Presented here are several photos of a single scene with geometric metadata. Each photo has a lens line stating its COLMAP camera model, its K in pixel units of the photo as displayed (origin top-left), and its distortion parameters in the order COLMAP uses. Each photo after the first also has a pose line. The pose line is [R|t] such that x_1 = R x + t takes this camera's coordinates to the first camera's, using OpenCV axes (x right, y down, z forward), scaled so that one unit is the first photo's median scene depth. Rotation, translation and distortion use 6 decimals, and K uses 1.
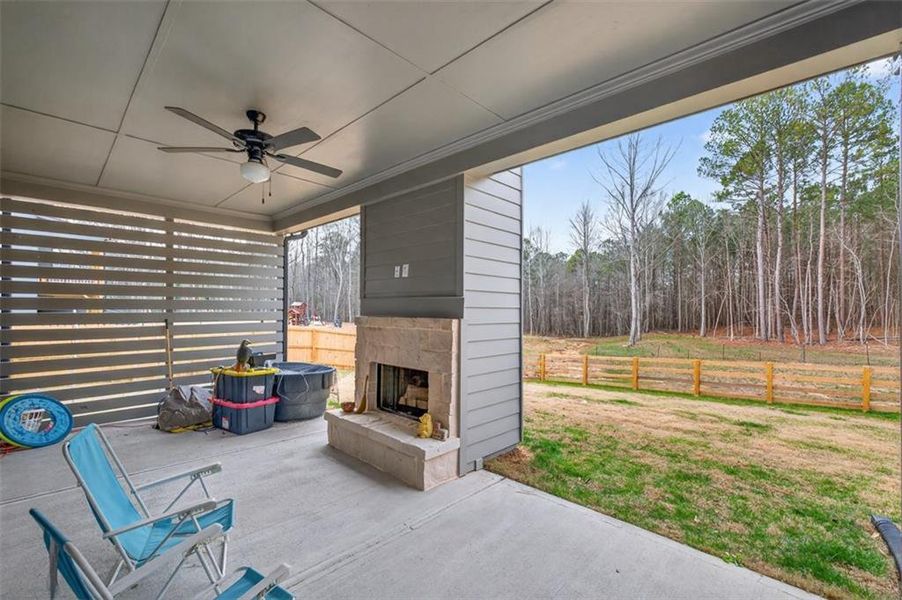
lens RADIAL K [[381.8, 0, 448.7], [0, 381.8, 301.2], [0, 0, 1]] dist [0.002014, 0.000128]
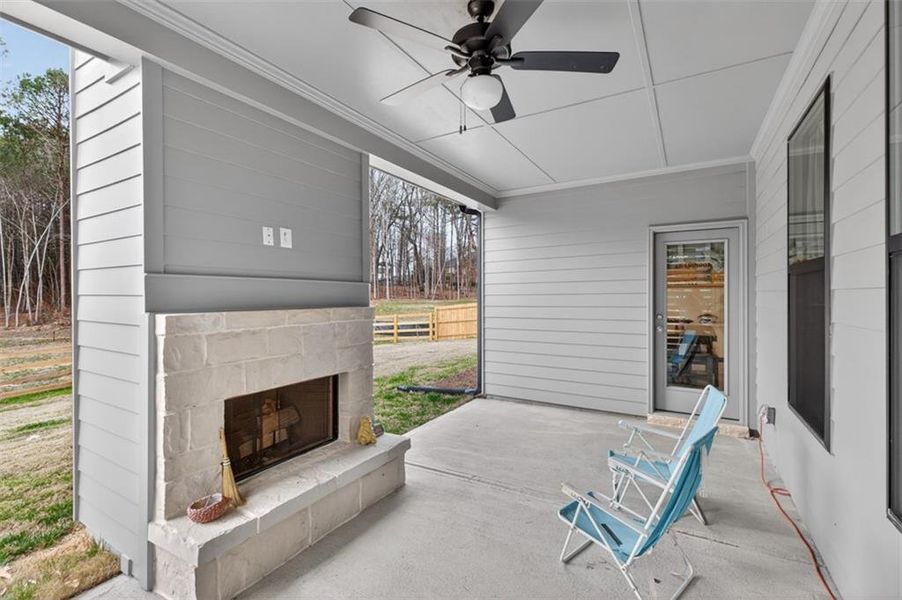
lens RADIAL K [[393.9, 0, 446.8], [0, 393.9, 294.8], [0, 0, 1]] dist [0.000861, 0.000161]
pose [[-0.219942, -0.003213, 0.975508, -0.899005], [-0.019074, 0.999818, -0.001007, 0.013425], [-0.975327, -0.018828, -0.219963, 0.945142]]
